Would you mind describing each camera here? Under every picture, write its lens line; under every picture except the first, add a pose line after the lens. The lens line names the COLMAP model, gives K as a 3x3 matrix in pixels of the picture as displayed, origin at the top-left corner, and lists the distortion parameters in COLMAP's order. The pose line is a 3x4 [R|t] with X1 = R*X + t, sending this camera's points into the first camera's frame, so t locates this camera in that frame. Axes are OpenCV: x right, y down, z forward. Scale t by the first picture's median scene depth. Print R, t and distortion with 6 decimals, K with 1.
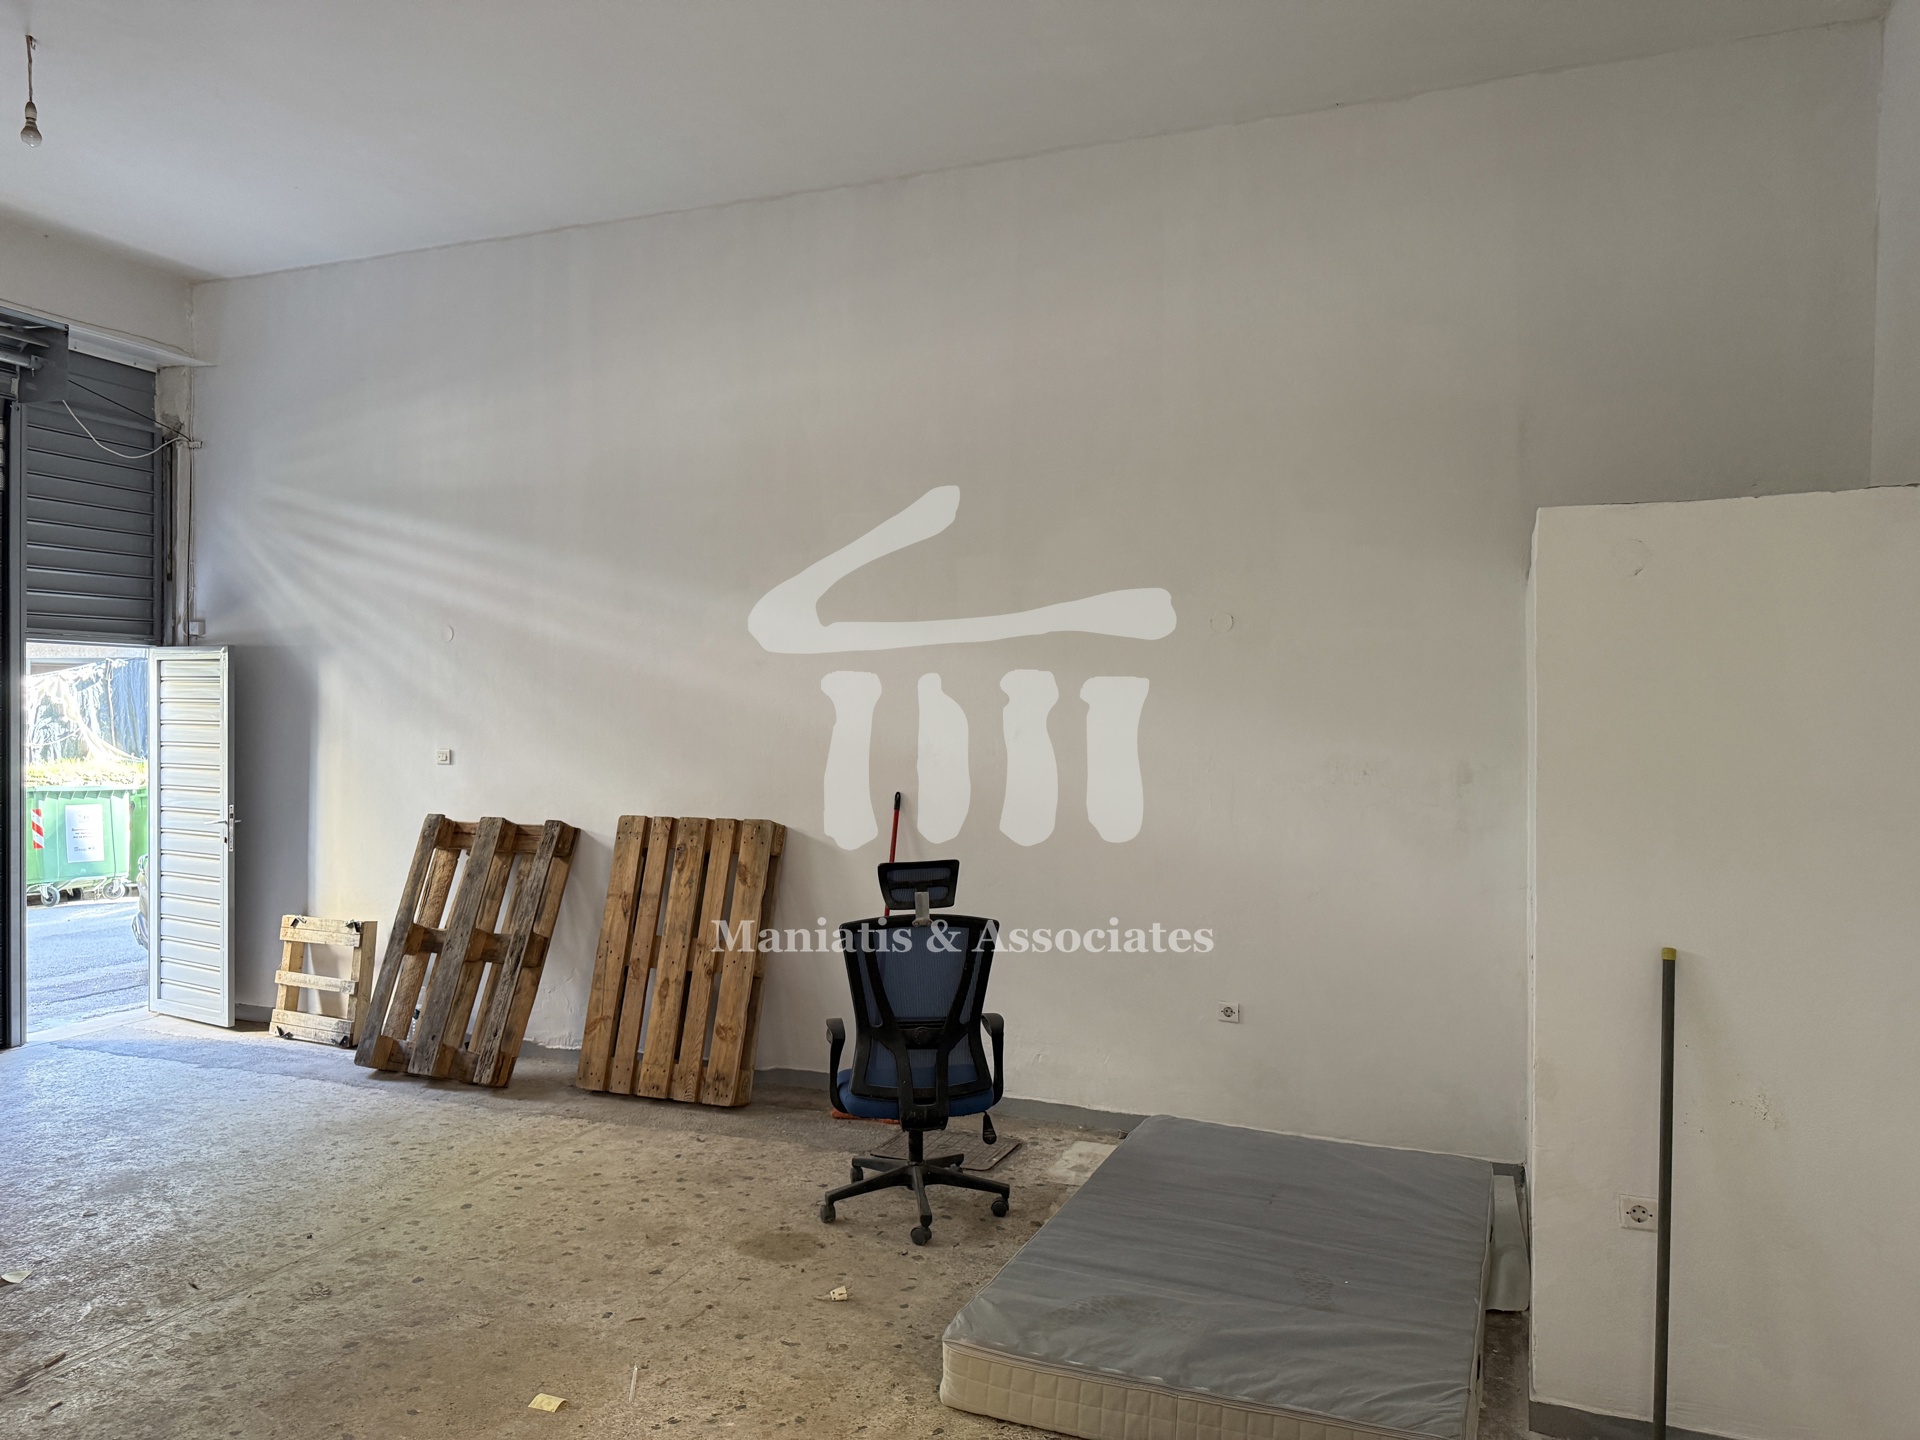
lens RADIAL K [[1349.7, 0, 947.7], [0, 1349.7, 727.0], [0, 0, 1]] dist [0.036597, -0.039644]
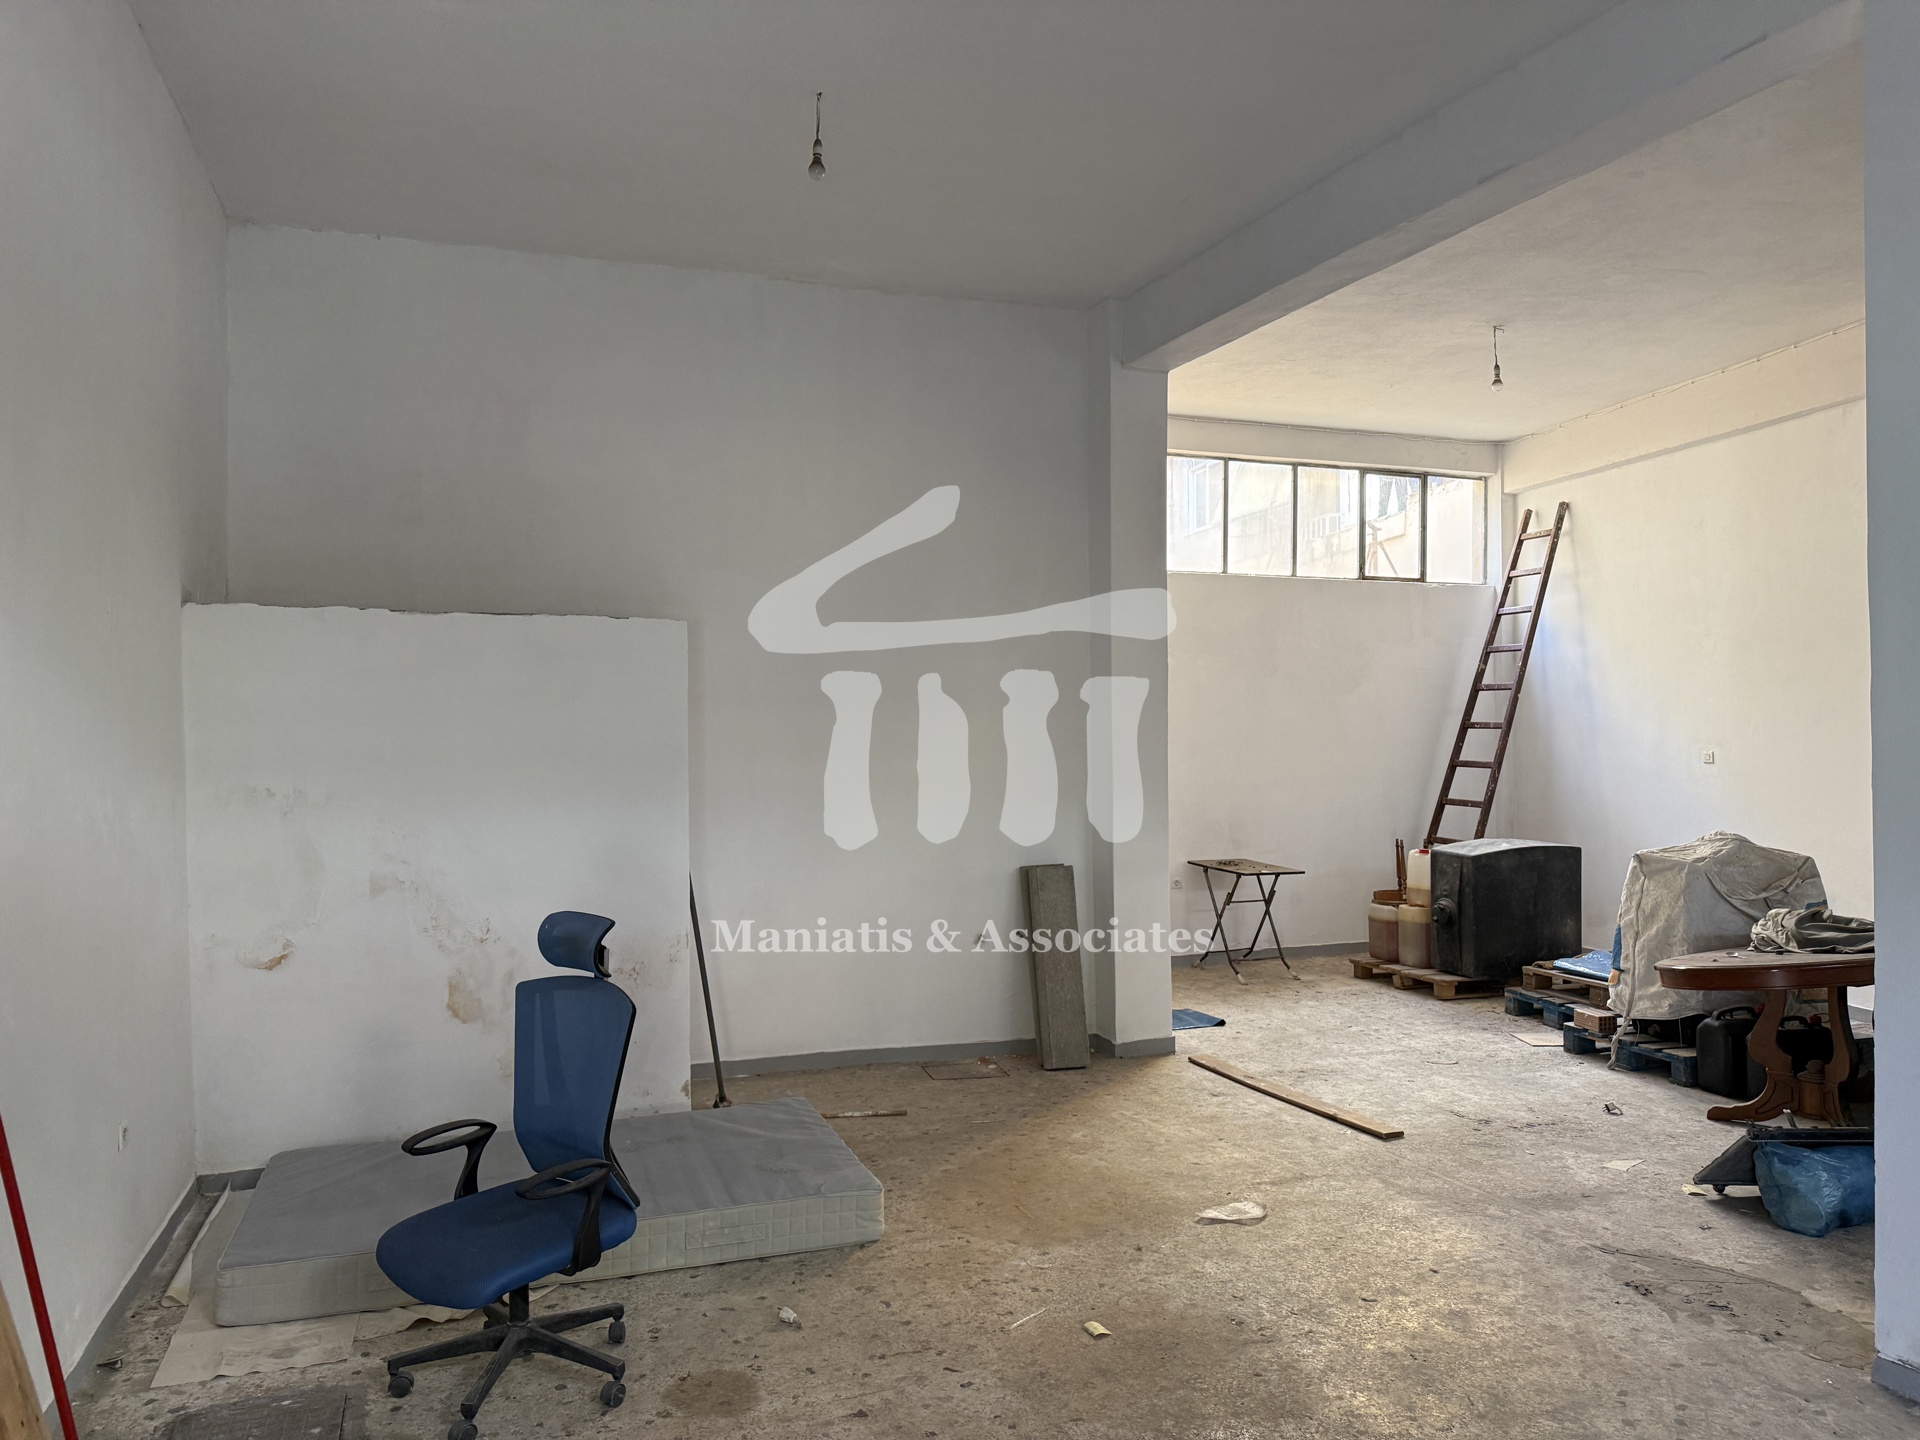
lens RADIAL K [[1349.7, 0, 954.5], [0, 1349.7, 731.4], [0, 0, 1]] dist [0.036597, -0.039644]
pose [[-0.675884, -0.000563, 0.737008, -0.668952], [0.009535, 0.999909, 0.009509, -0.018066], [-0.736946, 0.013455, -0.675817, 1.170182]]
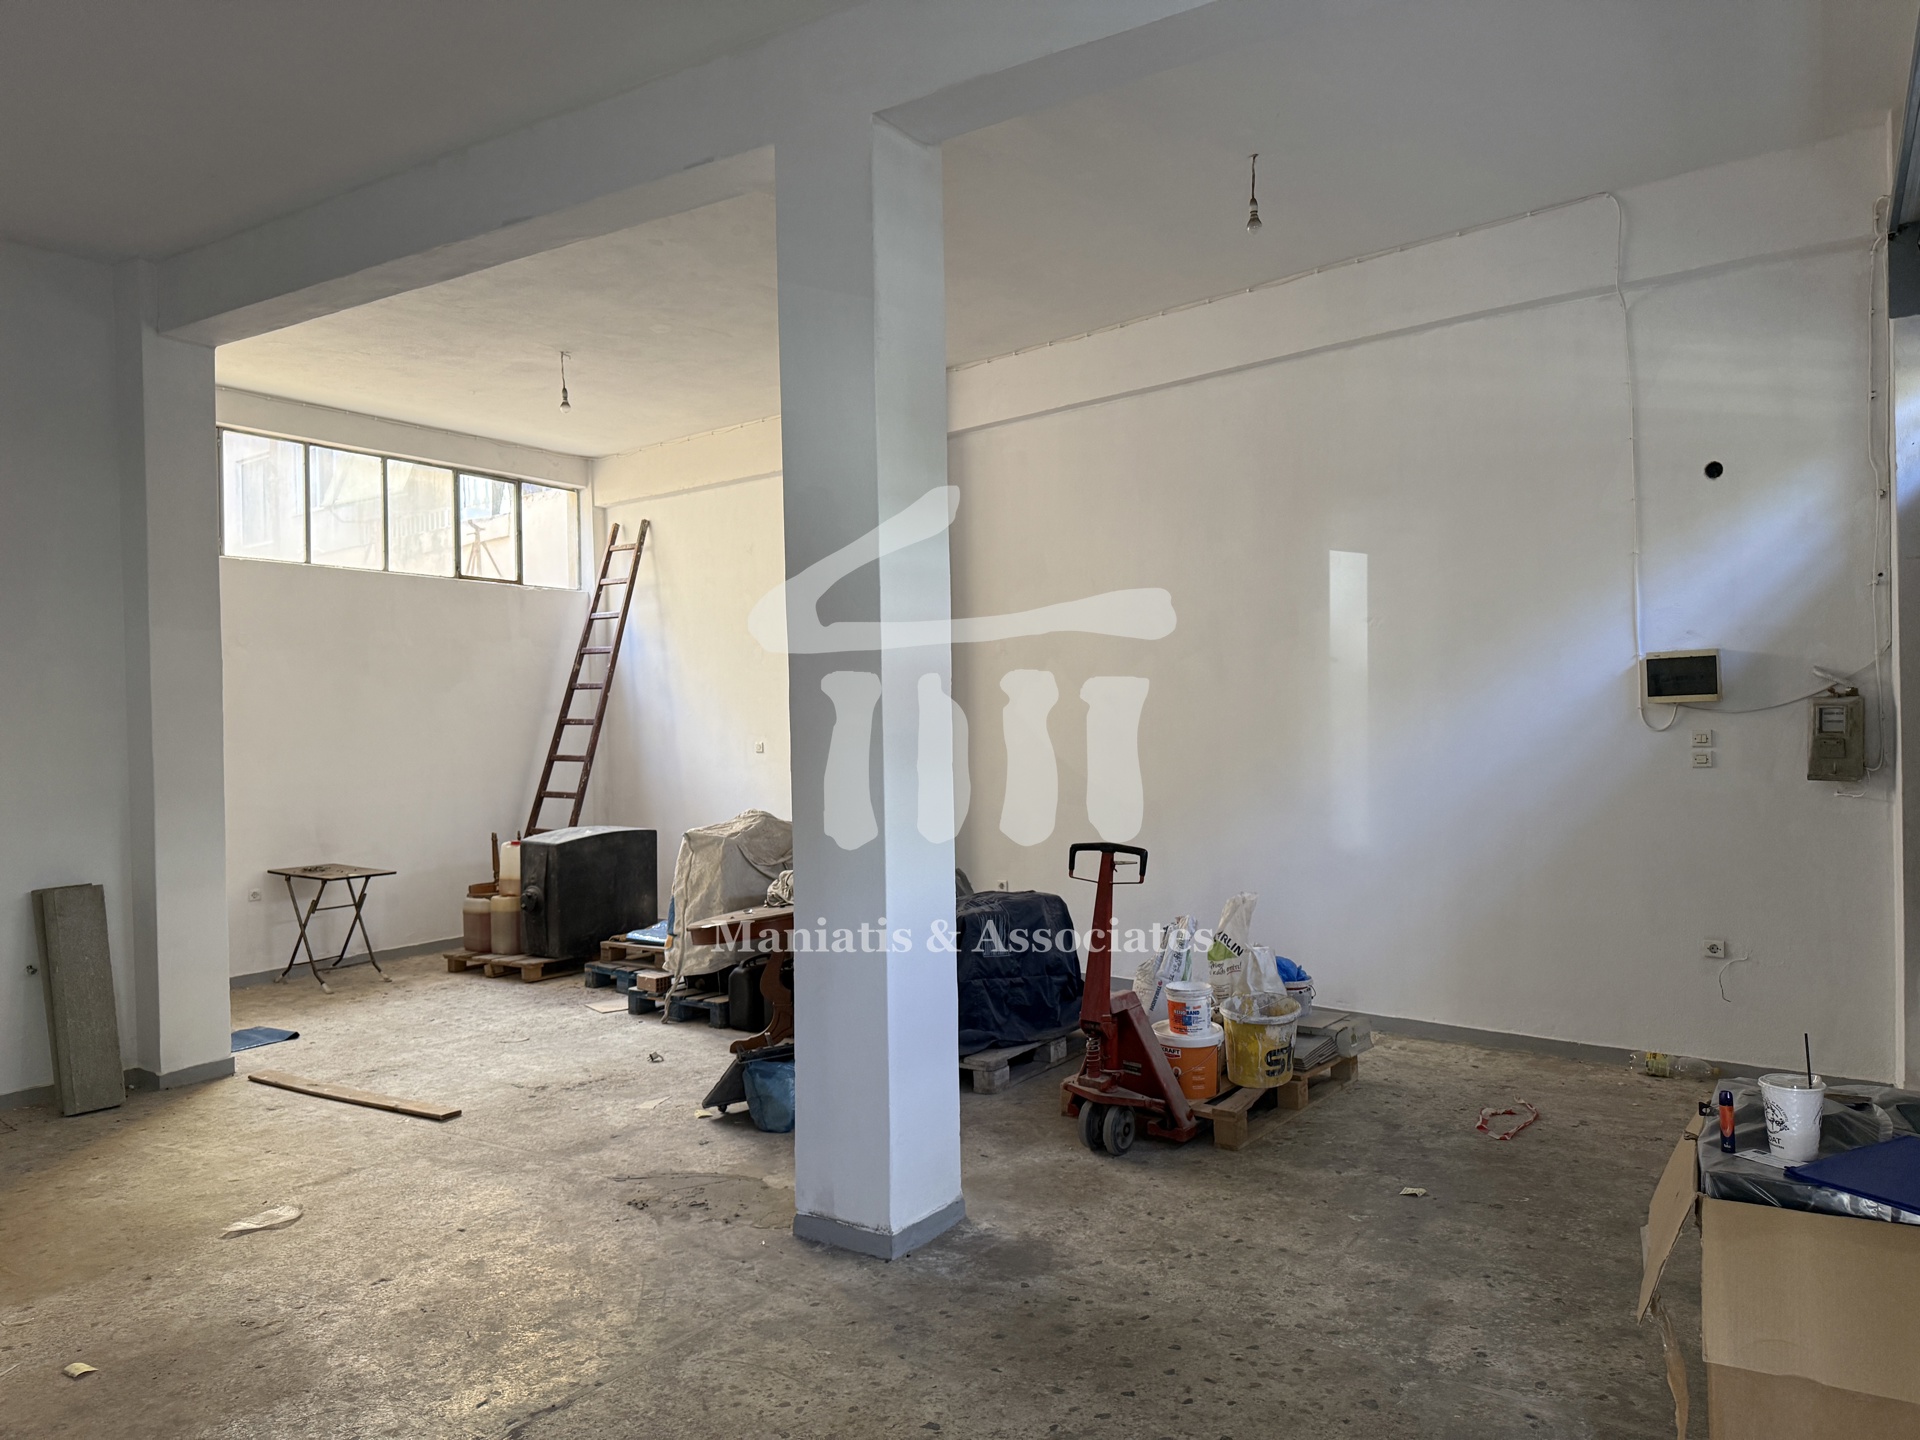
lens RADIAL K [[1349.7, 0, 958.1], [0, 1349.7, 731.1], [0, 0, 1]] dist [0.036597, -0.039644]
pose [[-0.975778, 0.008958, 0.218580, -0.770161], [0.013577, 0.999715, 0.019636, -0.019692], [-0.218342, 0.022128, -0.975621, 1.192134]]
